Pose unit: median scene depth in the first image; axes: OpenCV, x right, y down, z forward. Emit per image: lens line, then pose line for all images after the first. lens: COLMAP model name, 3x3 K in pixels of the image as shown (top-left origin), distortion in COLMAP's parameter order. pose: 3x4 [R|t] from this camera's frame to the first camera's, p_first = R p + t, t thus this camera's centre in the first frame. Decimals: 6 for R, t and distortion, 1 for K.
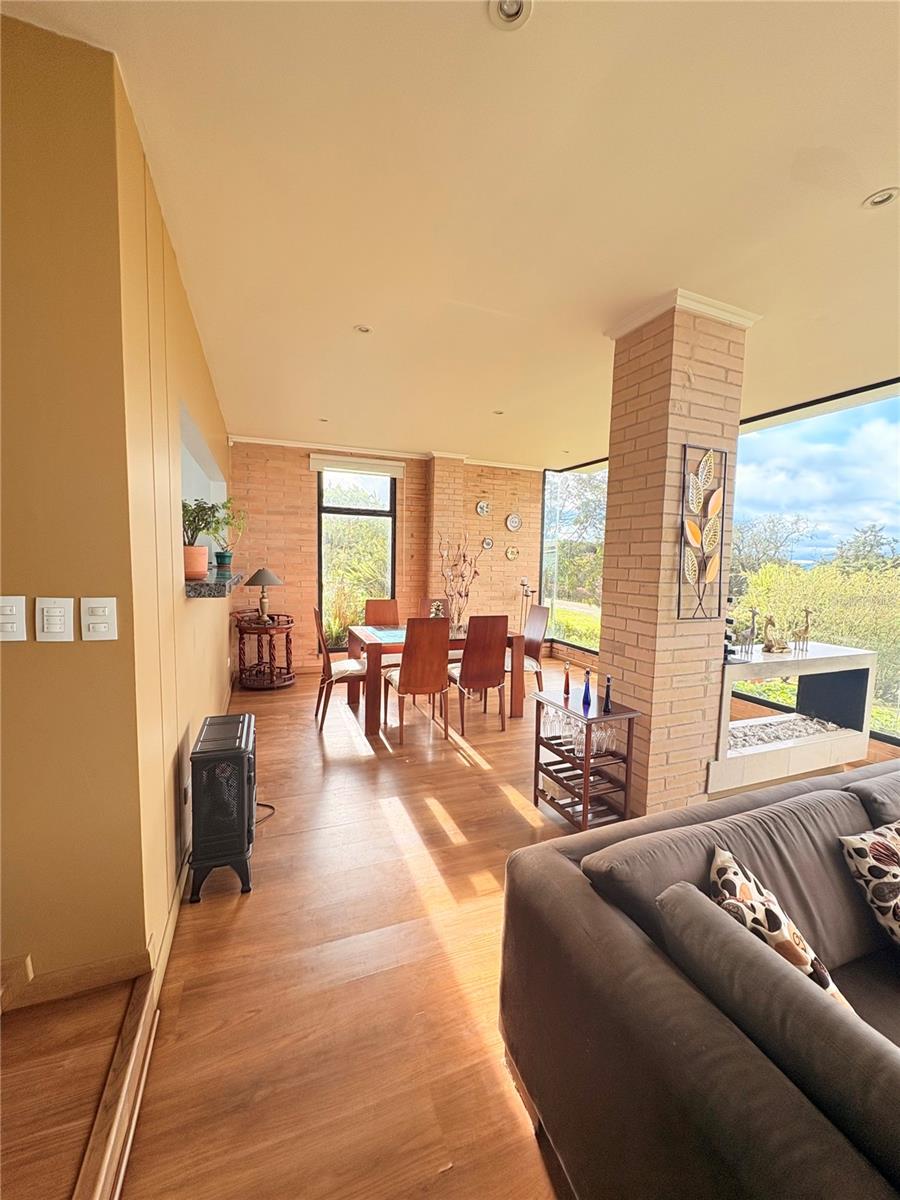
lens RADIAL K [[477.0, 0, 445.5], [0, 477.0, 599.8], [0, 0, 1]] dist [-0.000030, 0.000564]
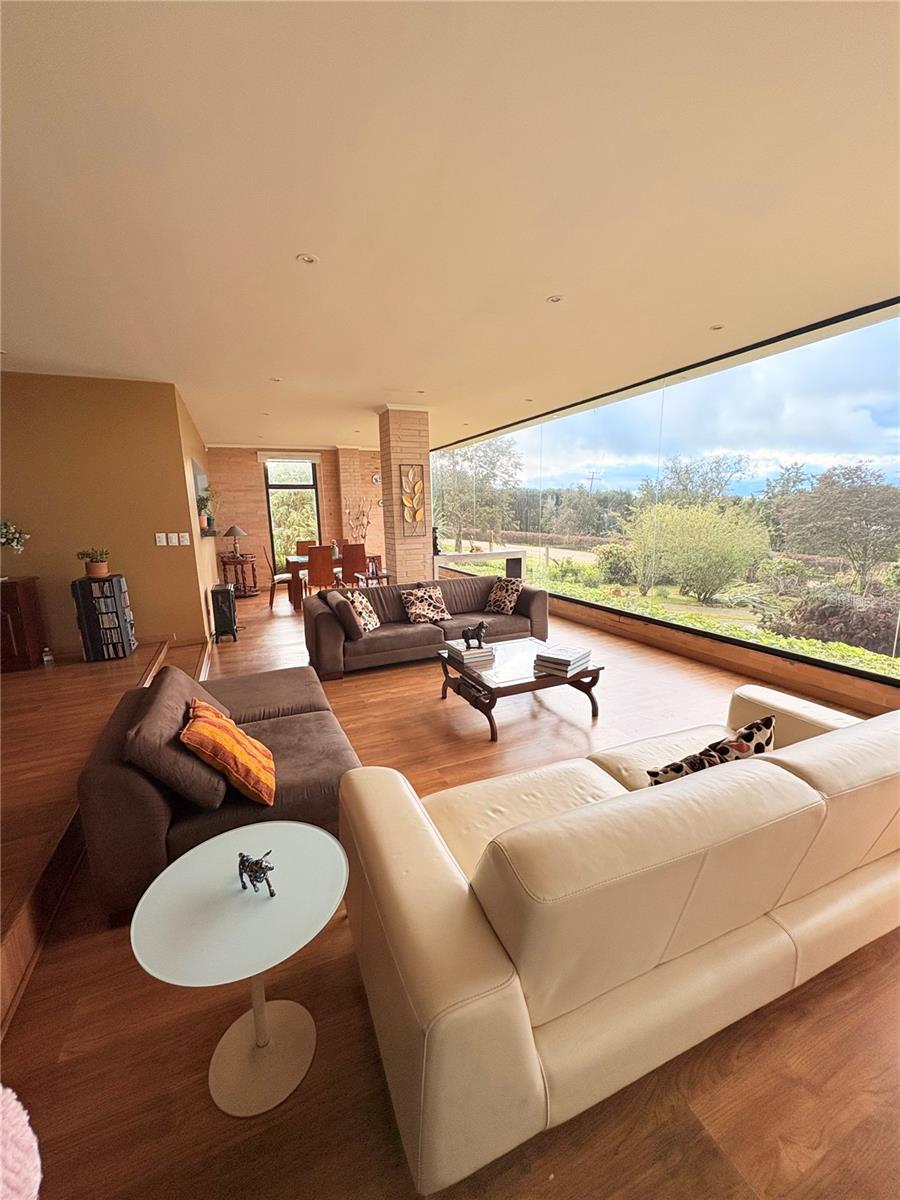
lens RADIAL K [[477.0, 0, 443.2], [0, 477.0, 599.9], [0, 0, 1]] dist [-0.000030, 0.000564]
pose [[0.998253, -0.052277, 0.027517, 0.291135], [0.049297, 0.993798, 0.099673, 0.062248], [-0.032557, -0.098143, 0.994640, -0.711873]]
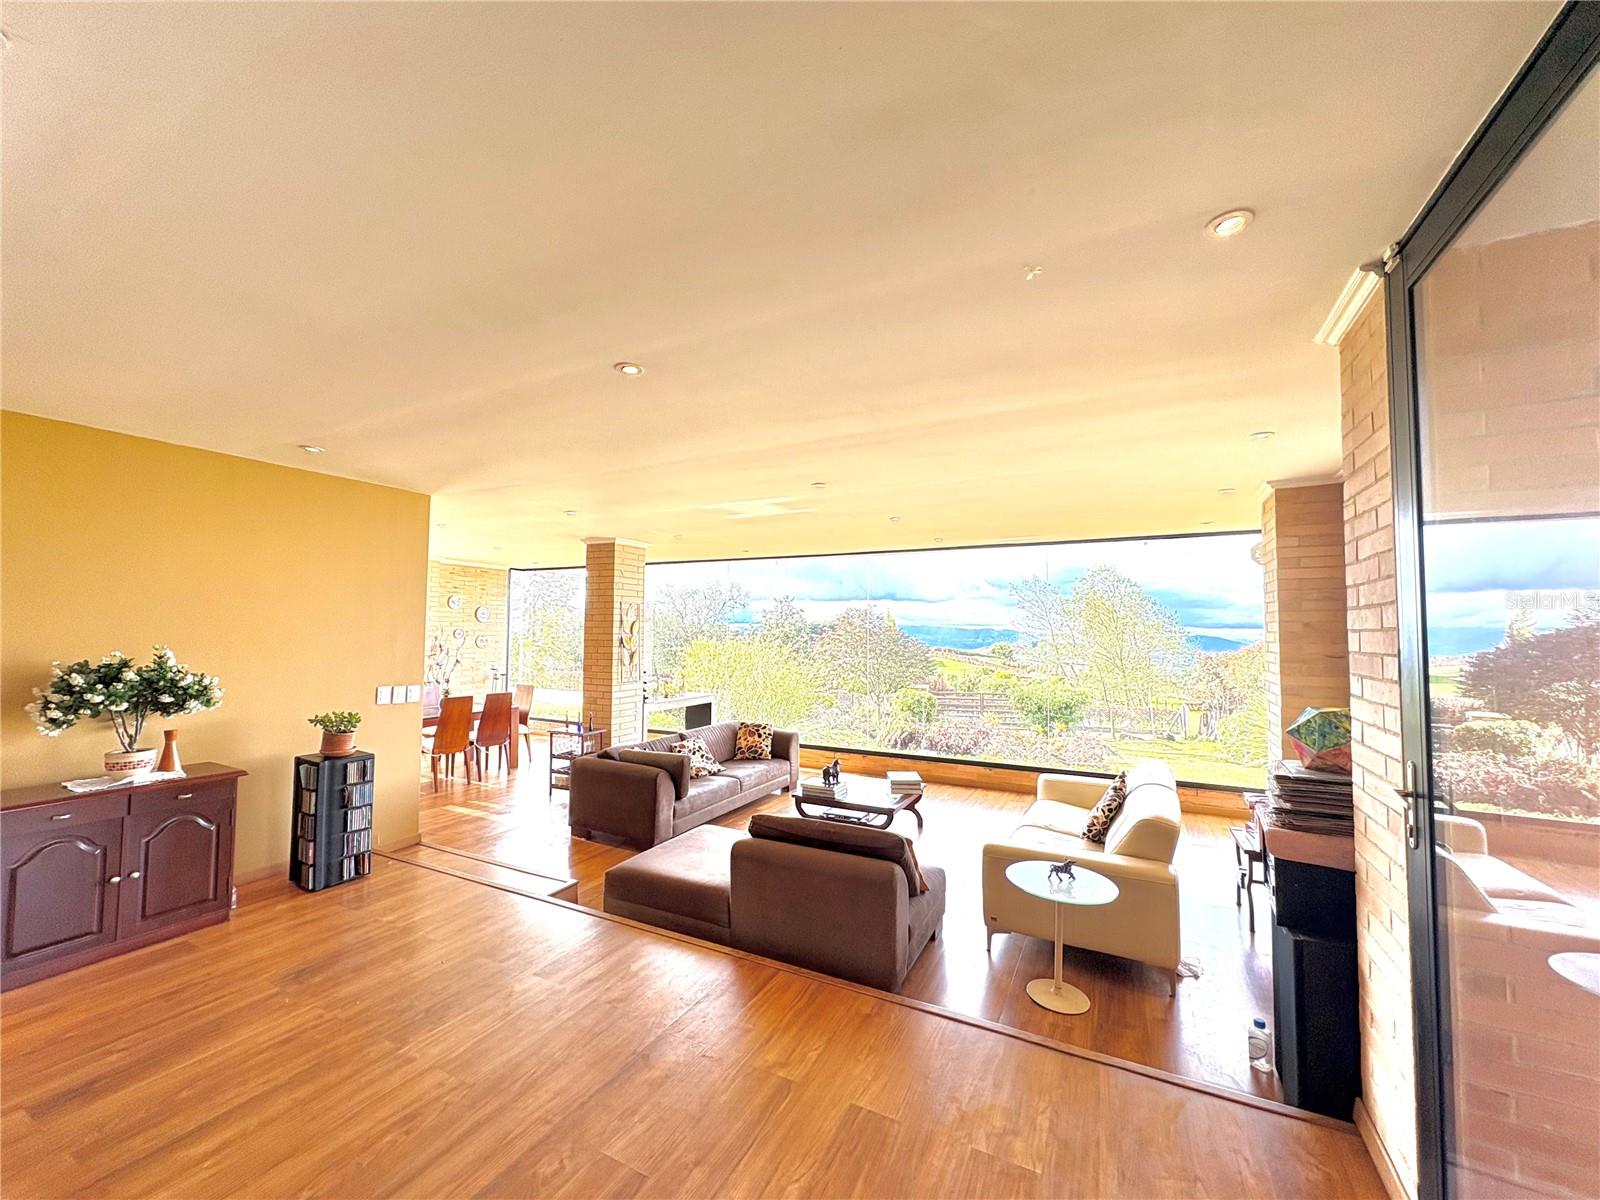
lens RADIAL K [[636.0, 0, 797.4], [0, 636.0, 598.9], [0, 0, 1]] dist [-0.000030, 0.000564]
pose [[0.750976, 0.016946, 0.660112, -0.384717], [0.067434, 0.992476, -0.102194, 0.005887], [-0.656877, 0.121259, 0.744183, -0.801076]]
